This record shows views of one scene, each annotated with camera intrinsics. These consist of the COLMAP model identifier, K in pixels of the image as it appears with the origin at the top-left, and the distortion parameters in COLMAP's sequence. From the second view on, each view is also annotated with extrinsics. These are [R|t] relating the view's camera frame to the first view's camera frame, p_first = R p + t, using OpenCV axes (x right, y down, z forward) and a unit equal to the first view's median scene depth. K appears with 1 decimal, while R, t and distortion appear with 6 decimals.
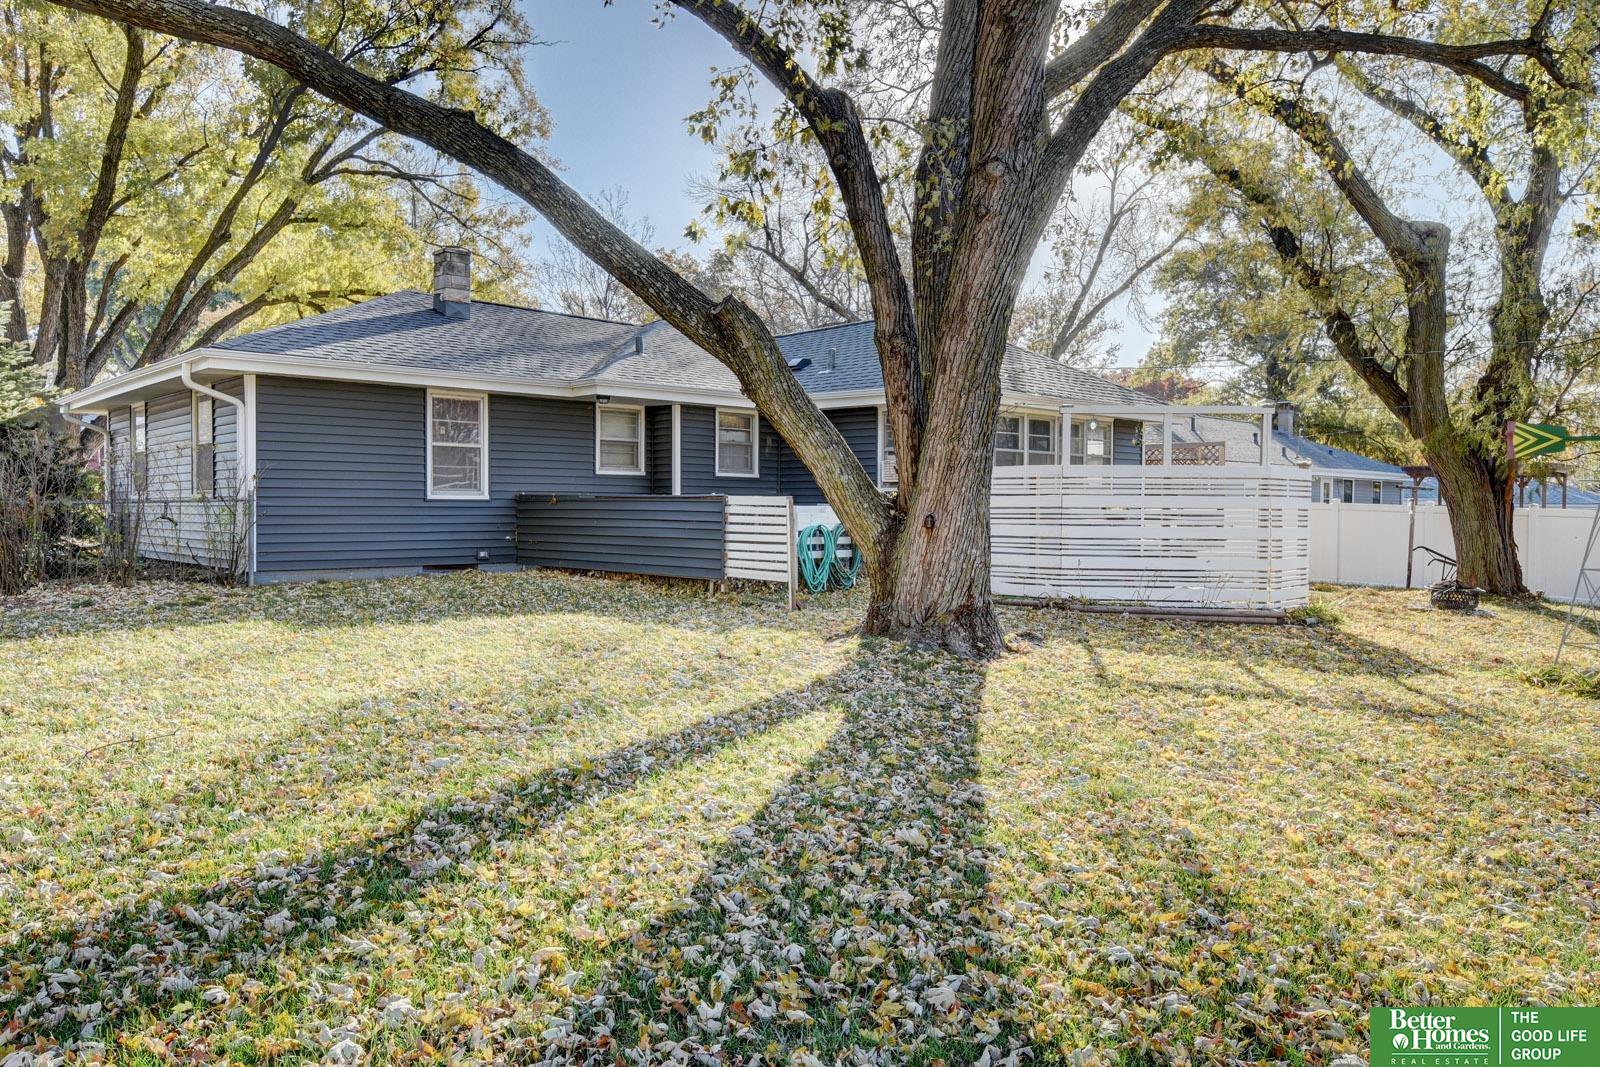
lens RADIAL K [[1133.8, 0, 802.5], [0, 1133.8, 542.2], [0, 0, 1]] dist [-0.007592, -0.003017]
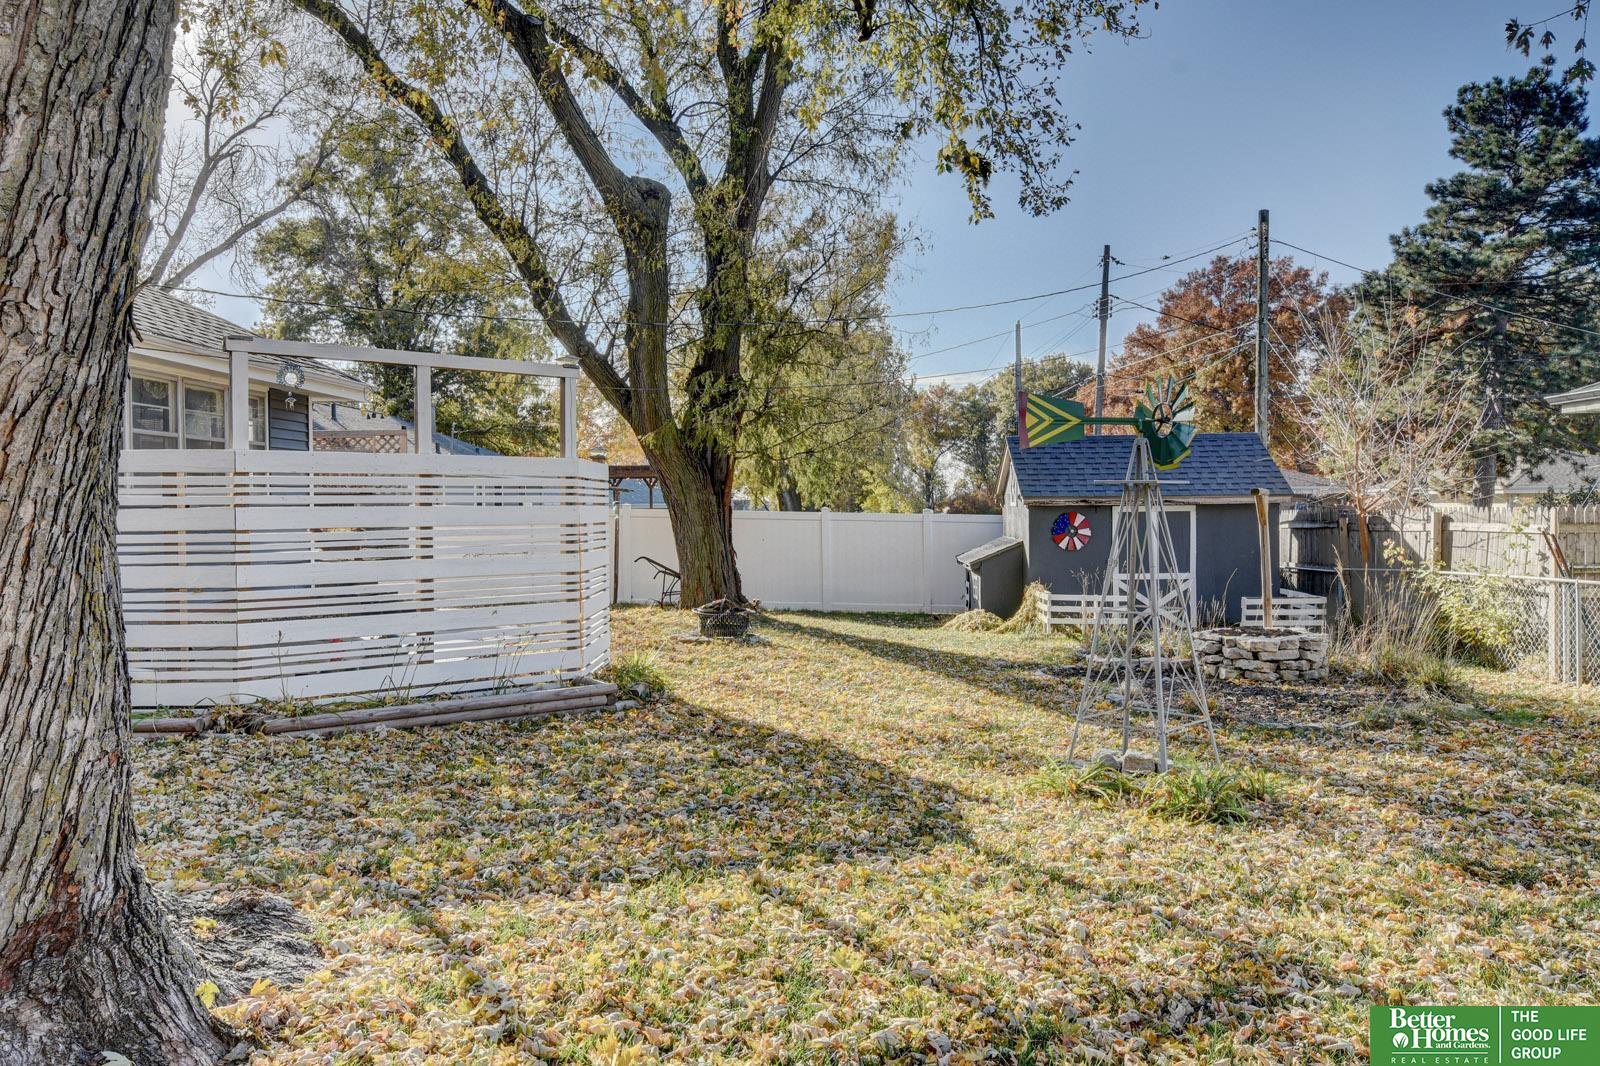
lens RADIAL K [[1133.8, 0, 804.6], [0, 1133.8, 528.7], [0, 0, 1]] dist [-0.007592, -0.003017]
pose [[0.723899, -0.025701, 0.689427, 0.069613], [0.033814, 0.999427, 0.001752, -0.027712], [-0.689077, 0.022045, 0.724353, 0.516857]]
